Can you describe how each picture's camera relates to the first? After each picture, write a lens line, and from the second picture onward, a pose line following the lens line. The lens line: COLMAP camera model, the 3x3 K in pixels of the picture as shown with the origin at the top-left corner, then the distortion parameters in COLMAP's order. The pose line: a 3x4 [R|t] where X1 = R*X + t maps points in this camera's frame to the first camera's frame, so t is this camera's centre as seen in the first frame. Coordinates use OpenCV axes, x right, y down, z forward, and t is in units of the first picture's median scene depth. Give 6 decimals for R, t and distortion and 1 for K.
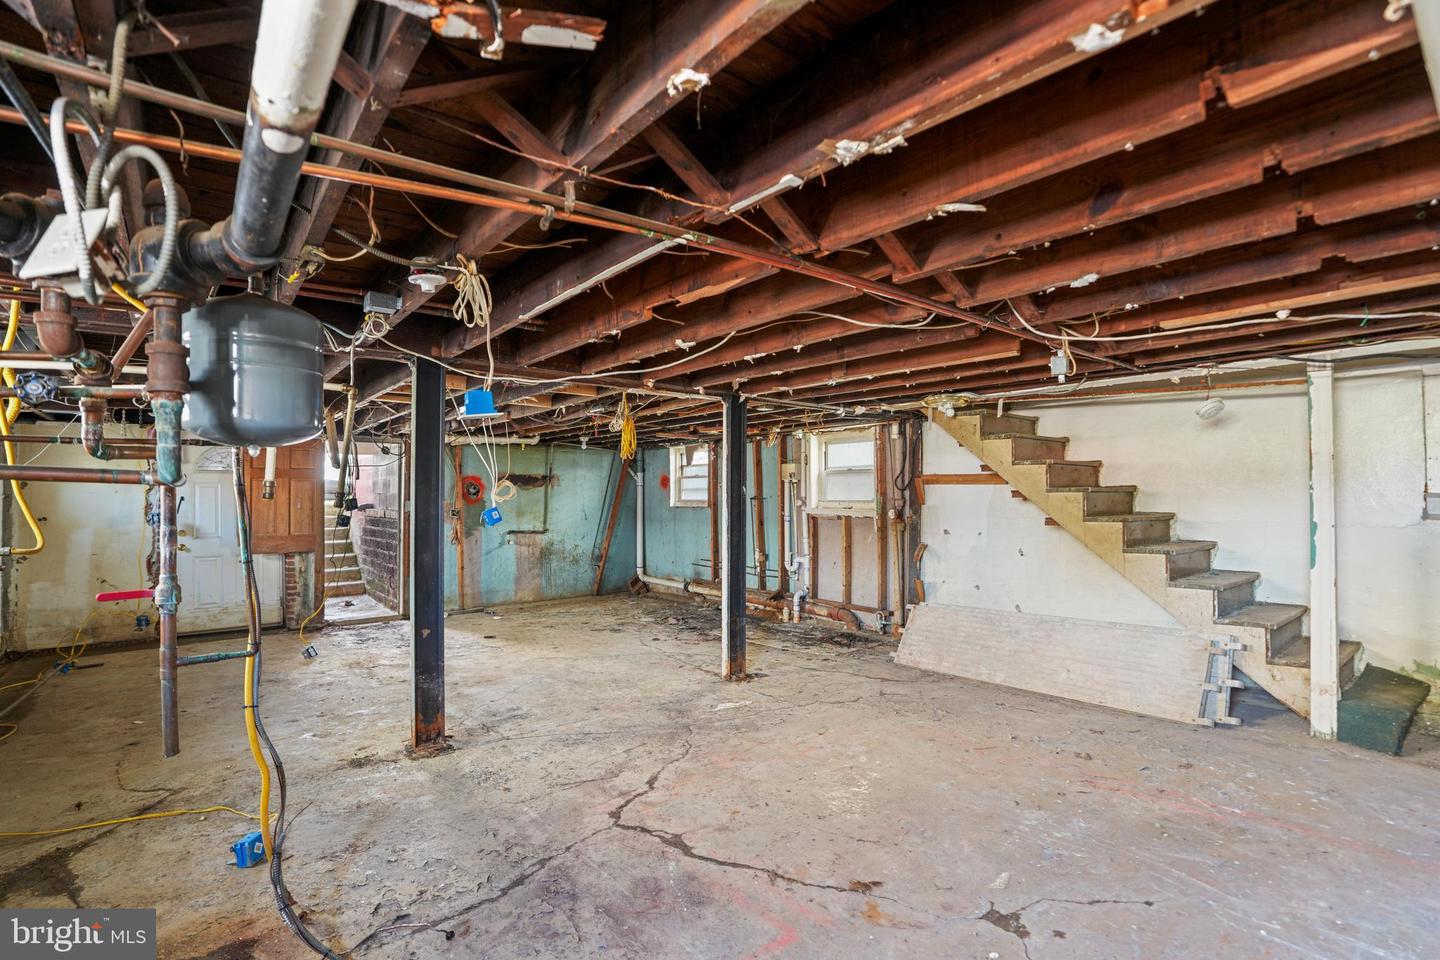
lens RADIAL K [[680.6, 0, 726.6], [0, 680.6, 481.0], [0, 0, 1]] dist [-0.077296, 0.032079]
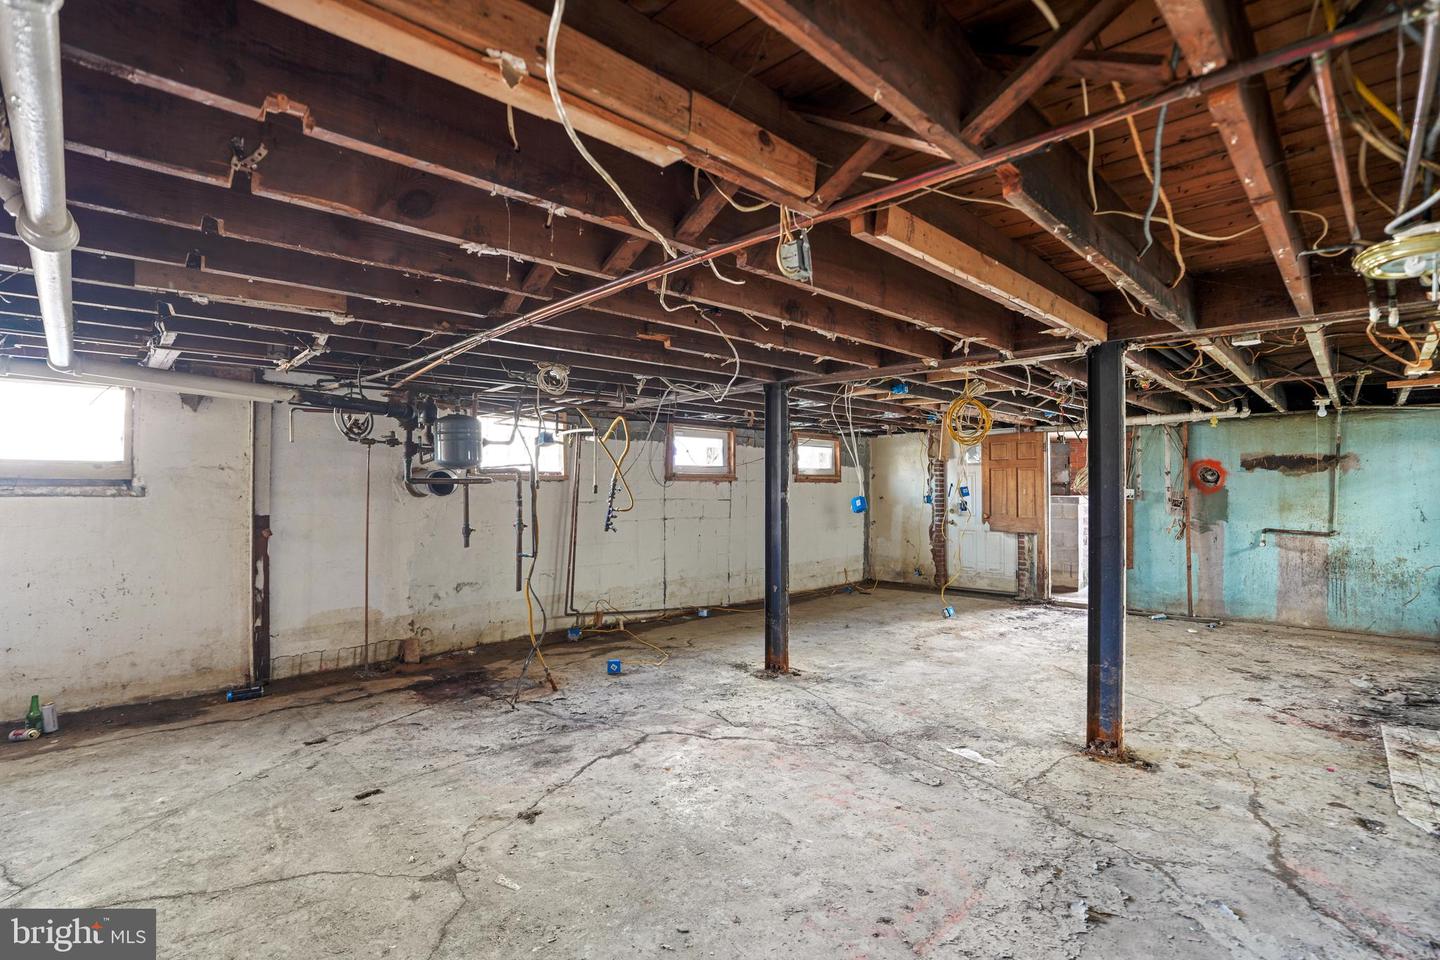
lens RADIAL K [[680.6, 0, 726.6], [0, 680.6, 481.0], [0, 0, 1]] dist [-0.077296, 0.032079]
pose [[0.104557, 0.002871, -0.994515, 0.708917], [0.022920, 0.999723, 0.005295, 0.001850], [0.994255, -0.023348, 0.104463, 0.609229]]
